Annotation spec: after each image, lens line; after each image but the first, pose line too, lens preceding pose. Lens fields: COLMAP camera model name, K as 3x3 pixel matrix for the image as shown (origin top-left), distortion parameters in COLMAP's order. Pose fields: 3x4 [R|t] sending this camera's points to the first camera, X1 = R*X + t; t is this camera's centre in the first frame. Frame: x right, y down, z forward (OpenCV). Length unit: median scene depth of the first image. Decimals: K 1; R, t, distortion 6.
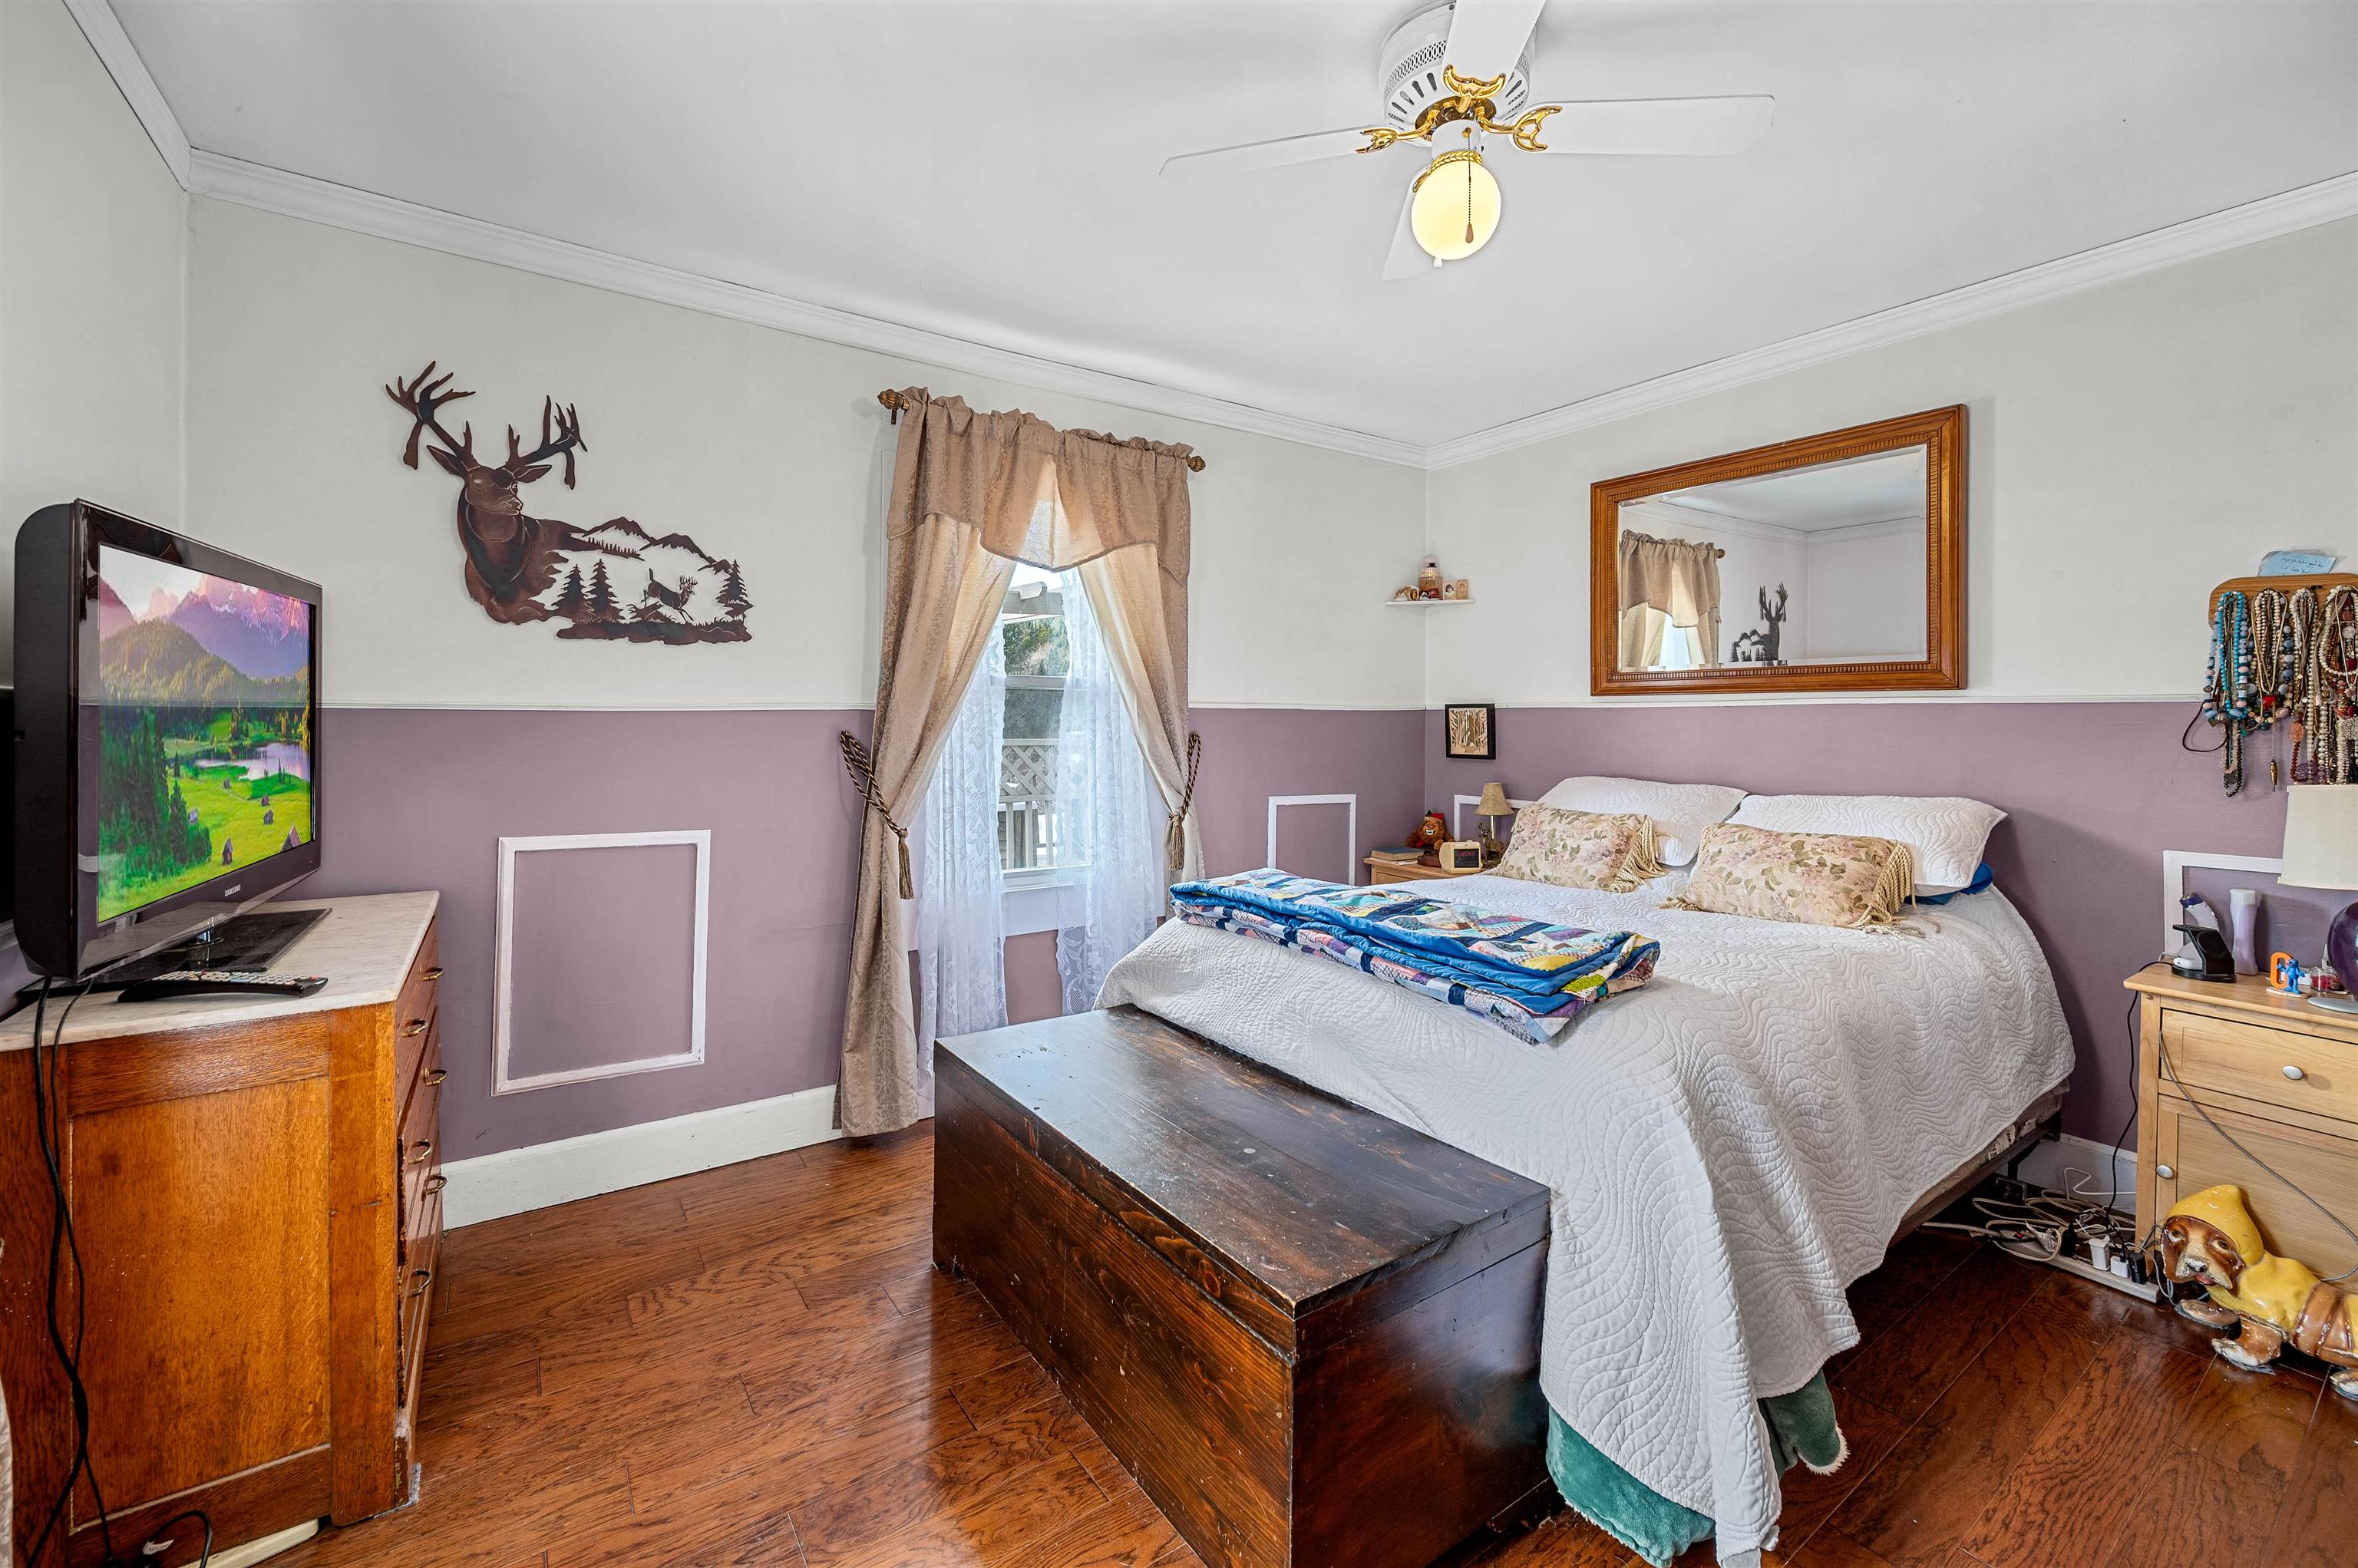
lens RADIAL K [[918.4, 0, 1171.0], [0, 918.4, 707.3], [0, 0, 1]] dist [-0.000168, 0.000010]
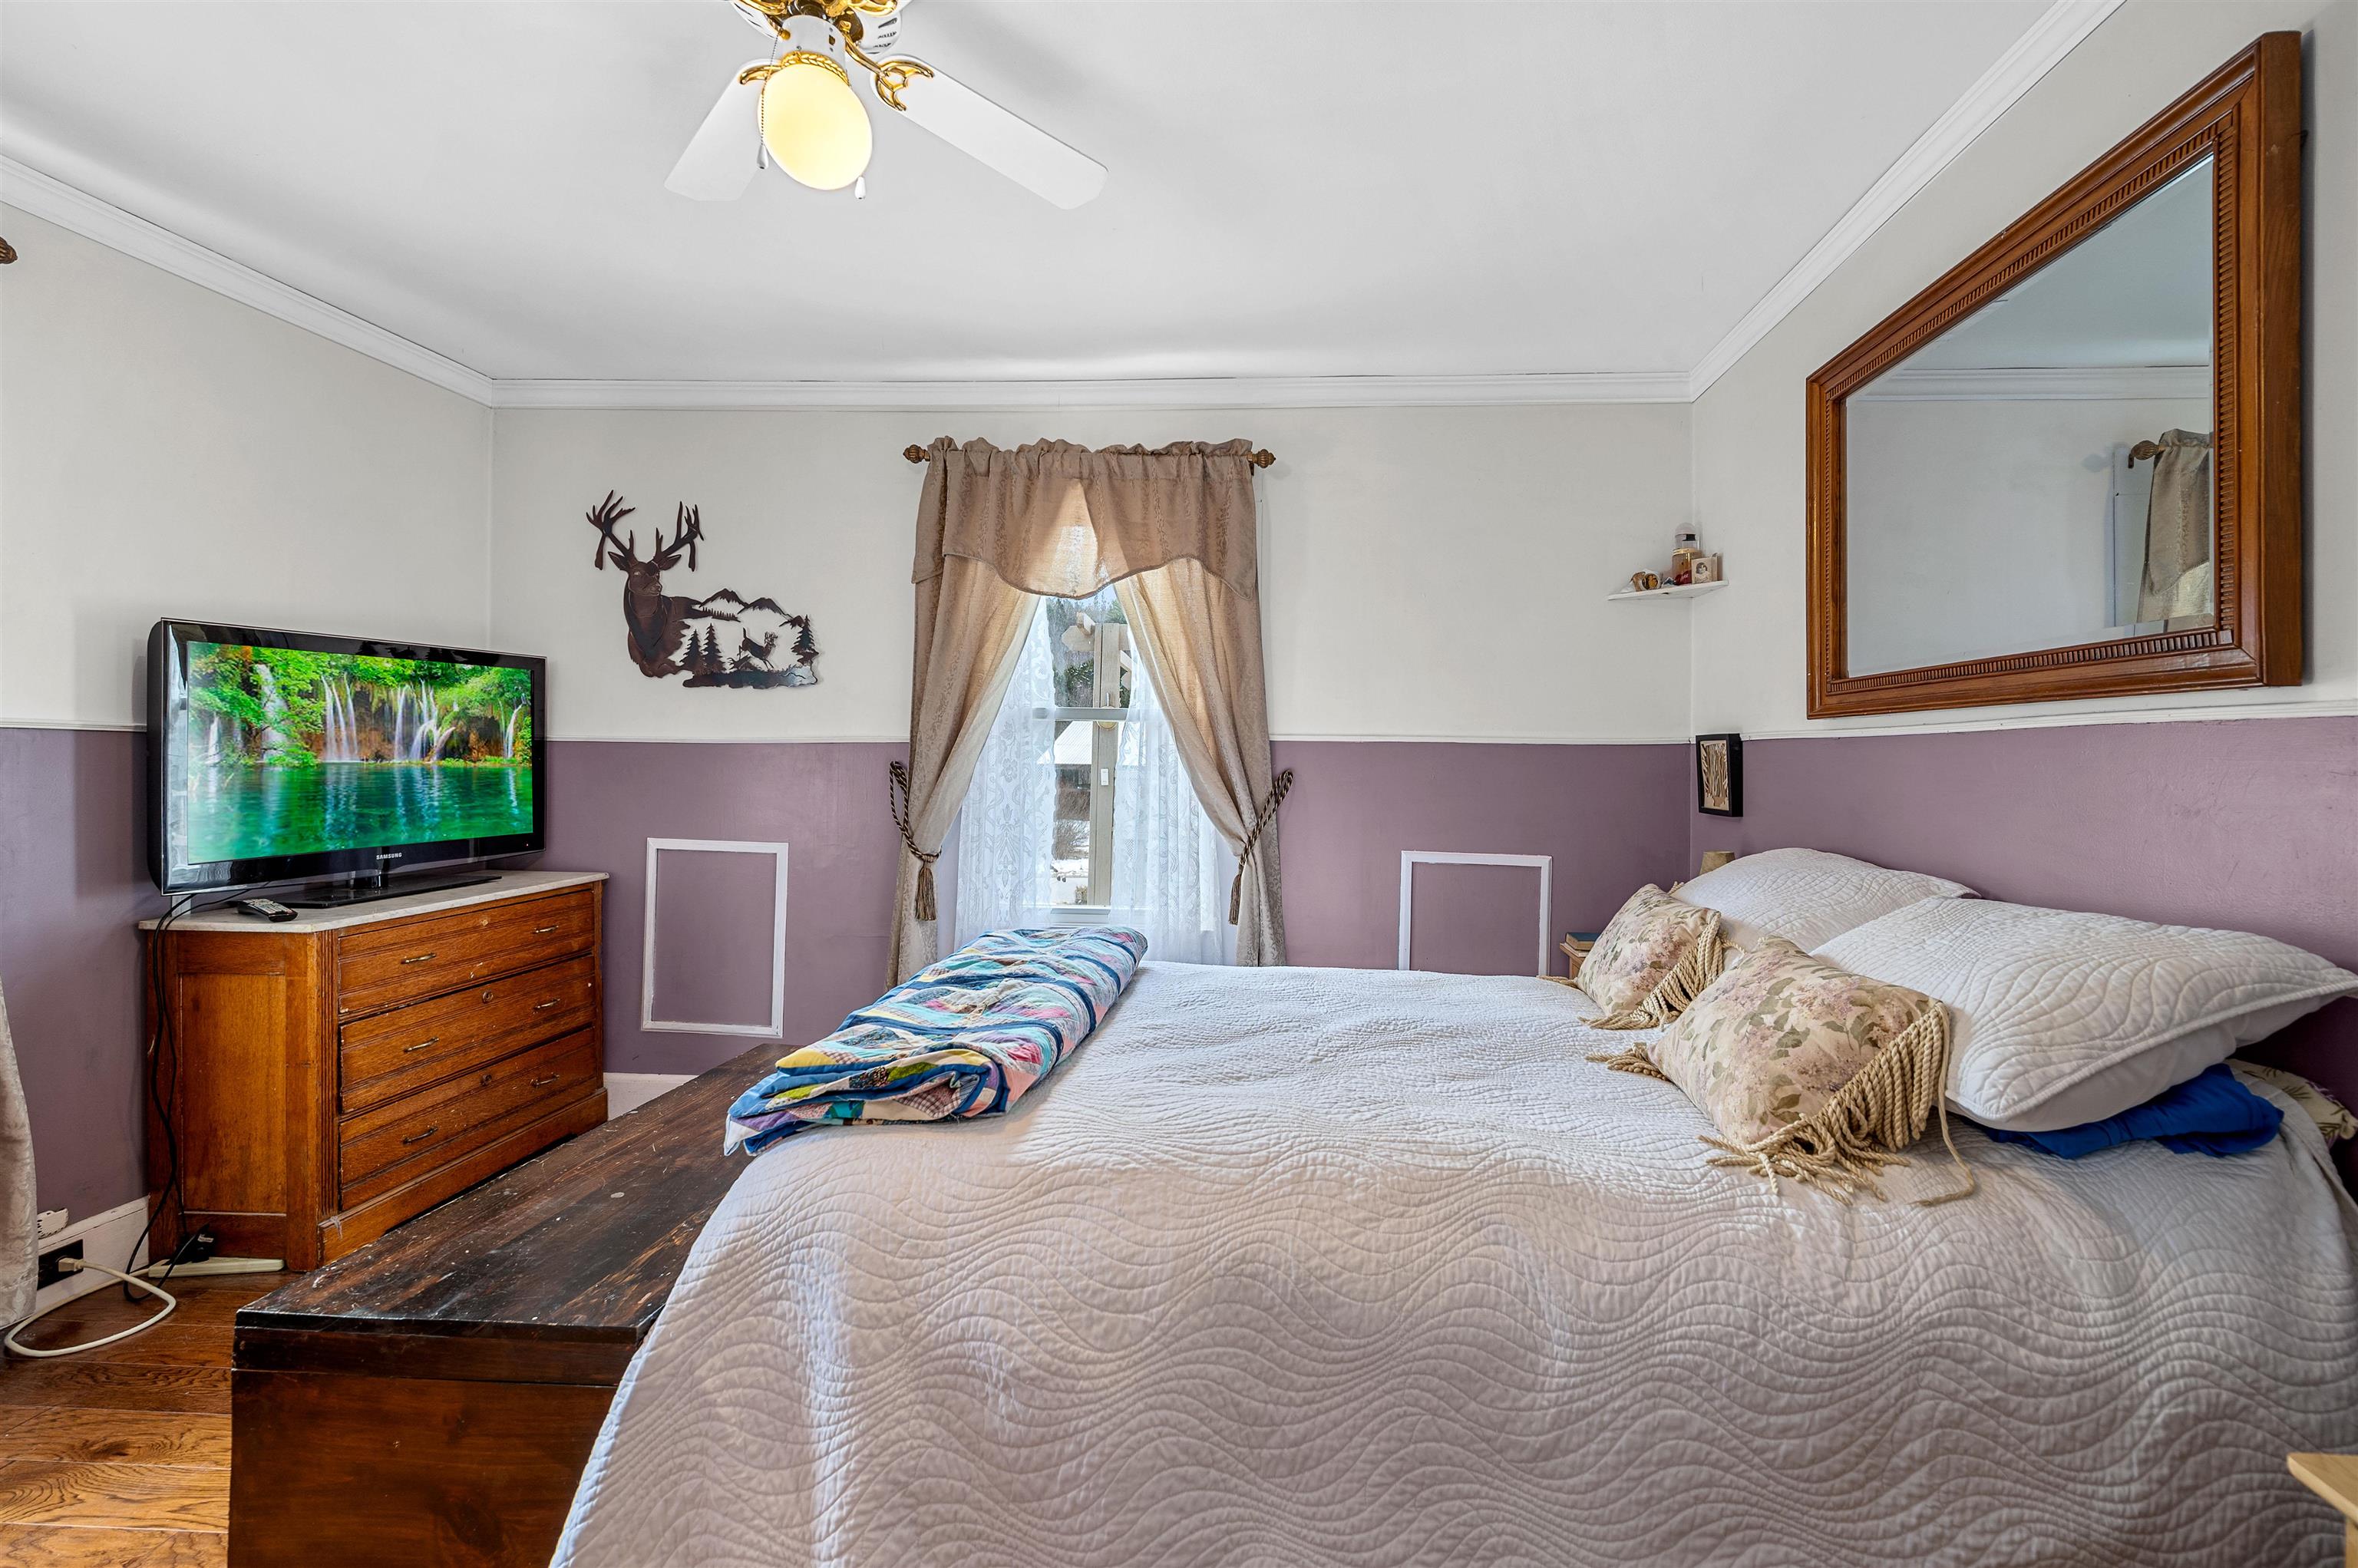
lens RADIAL K [[950.4, 0, 1183.0], [0, 950.4, 742.0], [0, 0, 1]] dist [-0.000438, 0.000020]
pose [[0.809980, -0.003219, -0.586448, 0.676928], [-0.000205, 0.999983, -0.005772, 0.009782], [0.586457, 0.004795, 0.809966, 0.319915]]
